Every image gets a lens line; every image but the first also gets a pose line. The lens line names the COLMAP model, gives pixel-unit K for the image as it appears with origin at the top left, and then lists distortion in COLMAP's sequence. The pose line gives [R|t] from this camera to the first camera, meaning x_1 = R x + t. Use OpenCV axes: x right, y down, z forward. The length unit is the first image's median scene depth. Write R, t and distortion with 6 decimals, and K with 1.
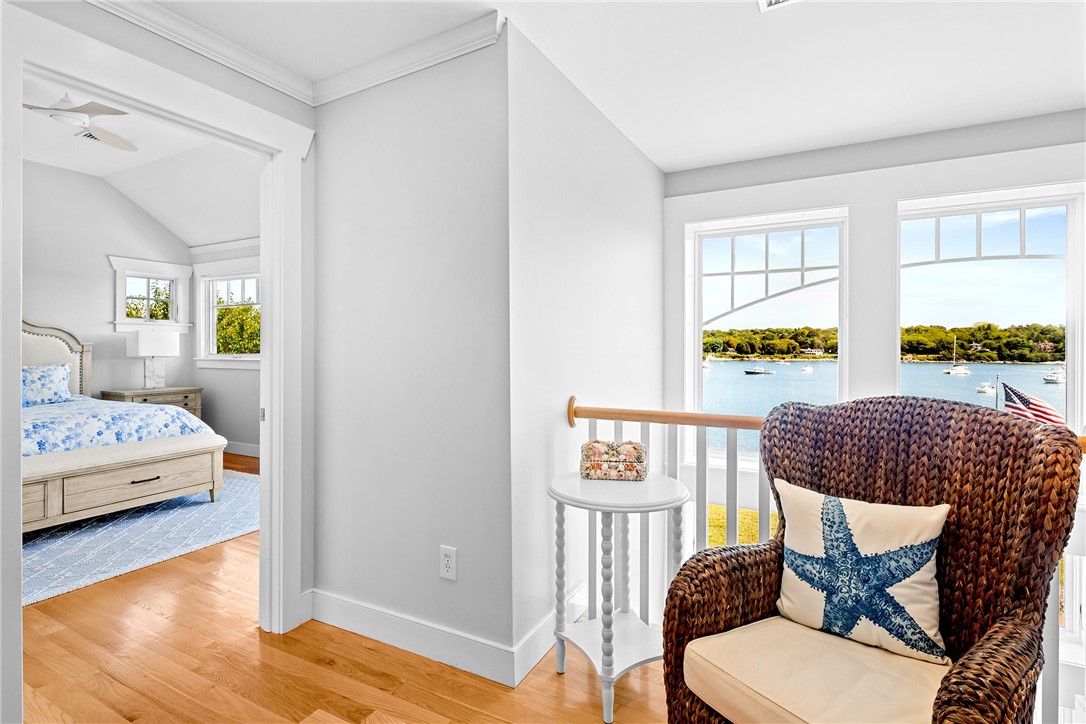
lens RADIAL K [[534.1, 0, 543.0], [0, 534.1, 353.0], [0, 0, 1]] dist [0.001680, -0.000240]
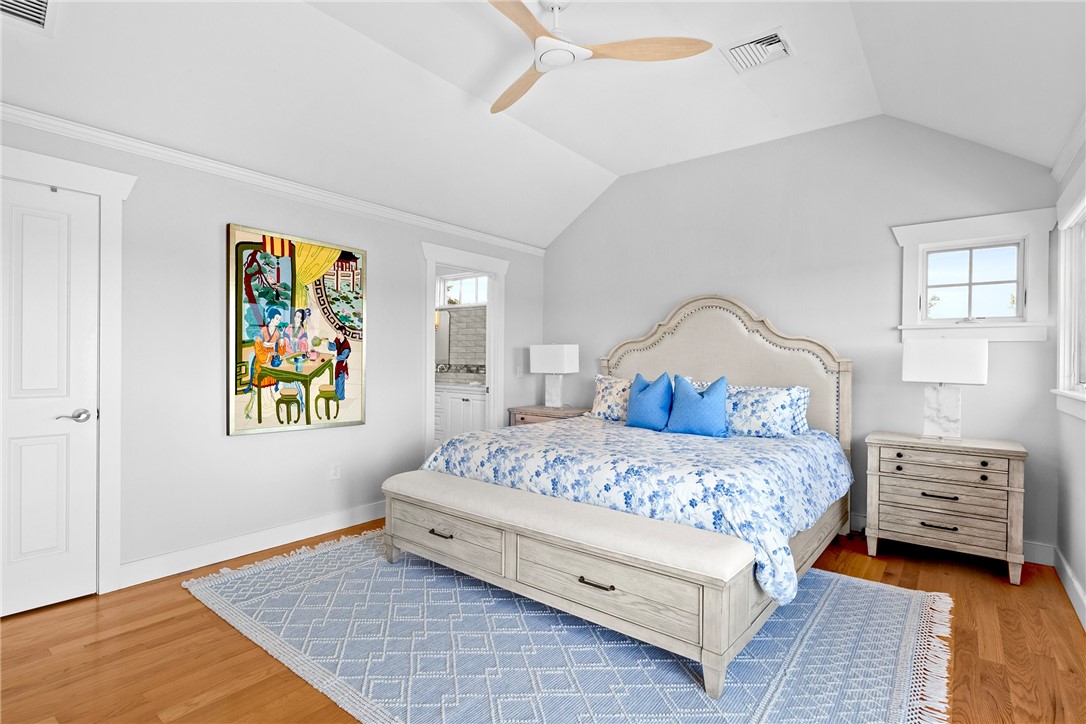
lens RADIAL K [[534.1, 0, 544.6], [0, 534.1, 357.3], [0, 0, 1]] dist [0.001680, -0.000240]
pose [[-0.160265, -0.007093, -0.987049, -0.122172], [-0.024152, 0.999703, -0.003263, -0.012292], [0.986779, 0.023316, -0.160388, 0.924062]]
